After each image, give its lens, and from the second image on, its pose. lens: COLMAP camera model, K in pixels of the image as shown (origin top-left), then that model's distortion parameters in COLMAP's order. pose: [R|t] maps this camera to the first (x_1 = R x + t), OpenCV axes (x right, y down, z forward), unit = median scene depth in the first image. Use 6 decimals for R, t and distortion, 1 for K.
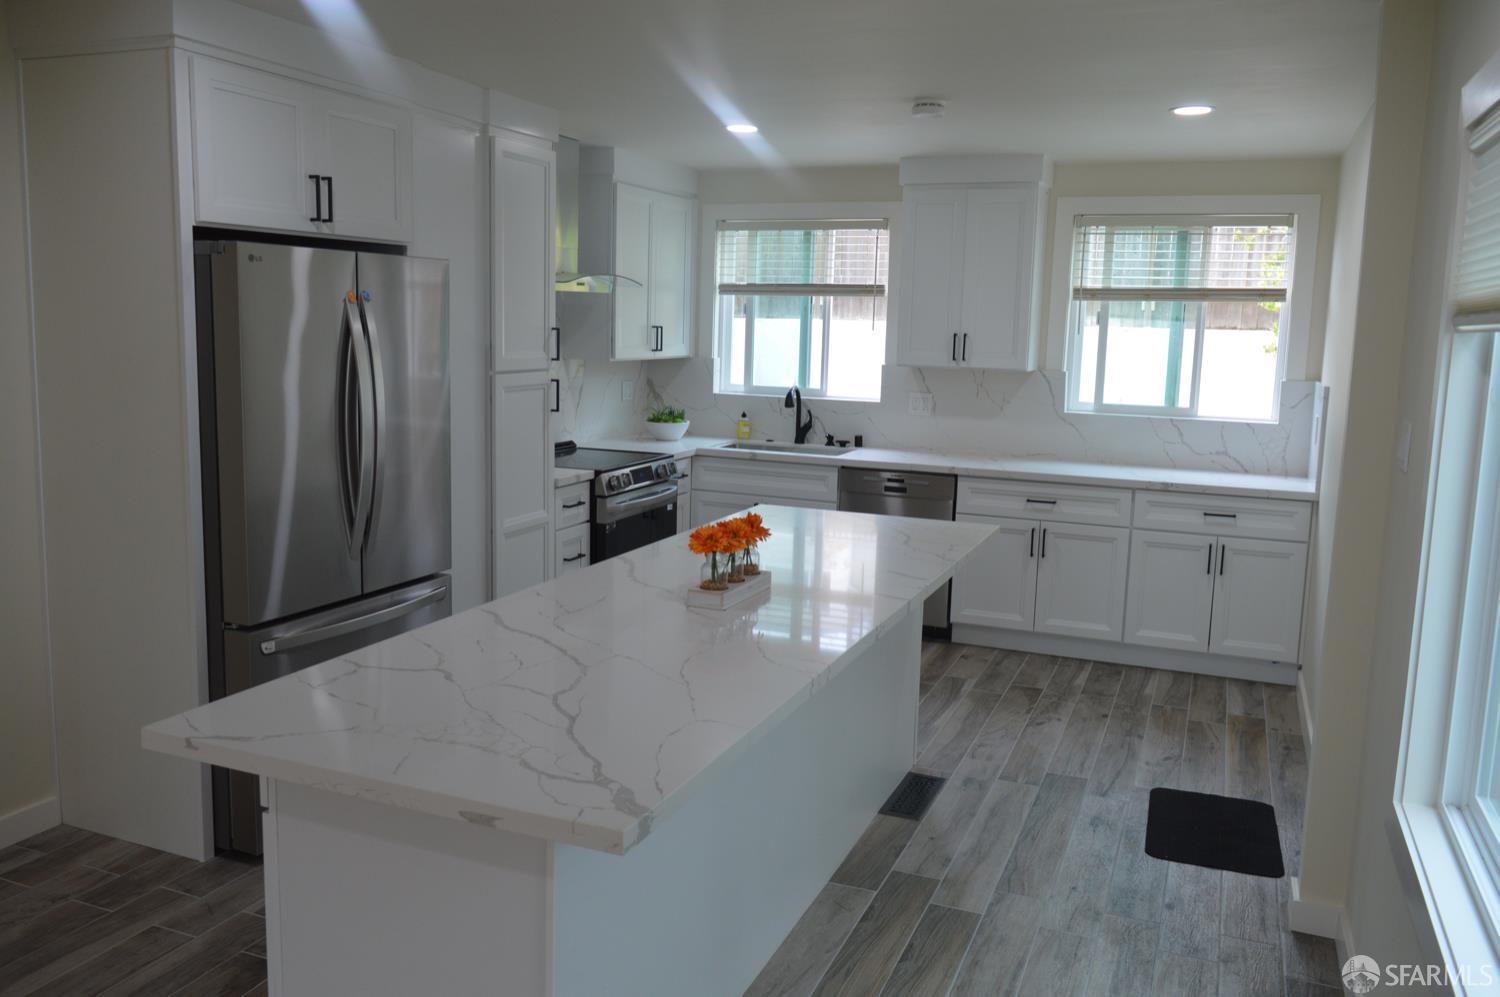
lens RADIAL K [[1176.3, 0, 745.7], [0, 1176.3, 495.6], [0, 0, 1]] dist [-0.023838, 0.012821]
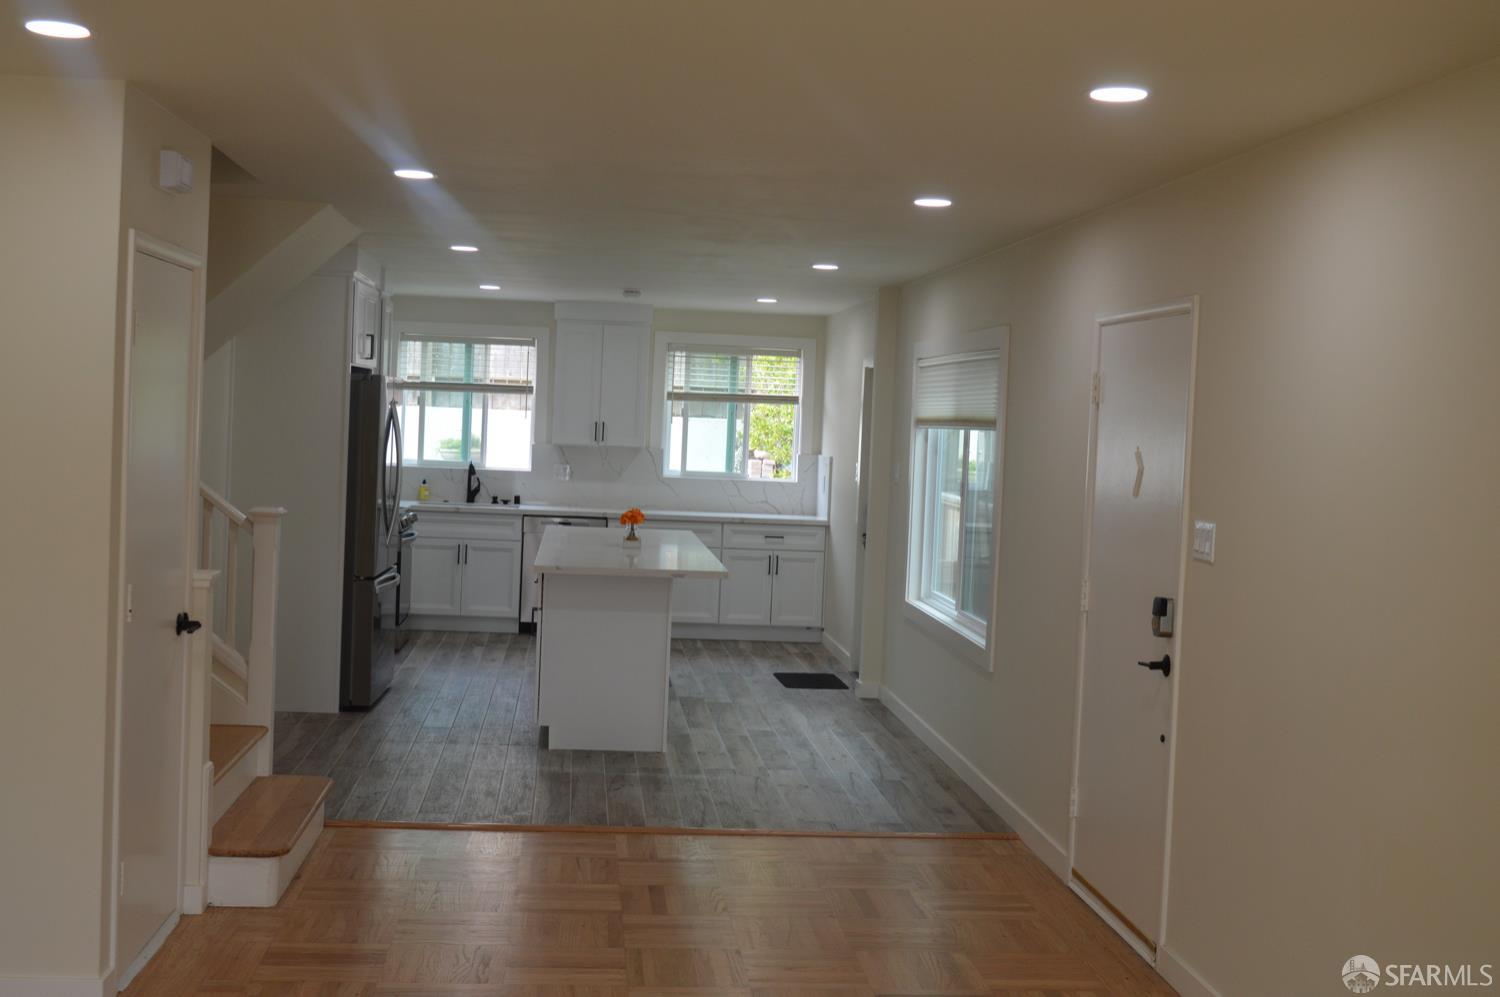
lens RADIAL K [[1703.5, 0, 751.8], [0, 1703.5, 498.1], [0, 0, 1]] dist [-0.006819, 0.000000]
pose [[0.880283, -0.009586, 0.474352, -0.640958], [0.050733, 0.995965, -0.074020, 0.118590], [-0.471729, 0.089224, 0.877218, -0.911664]]
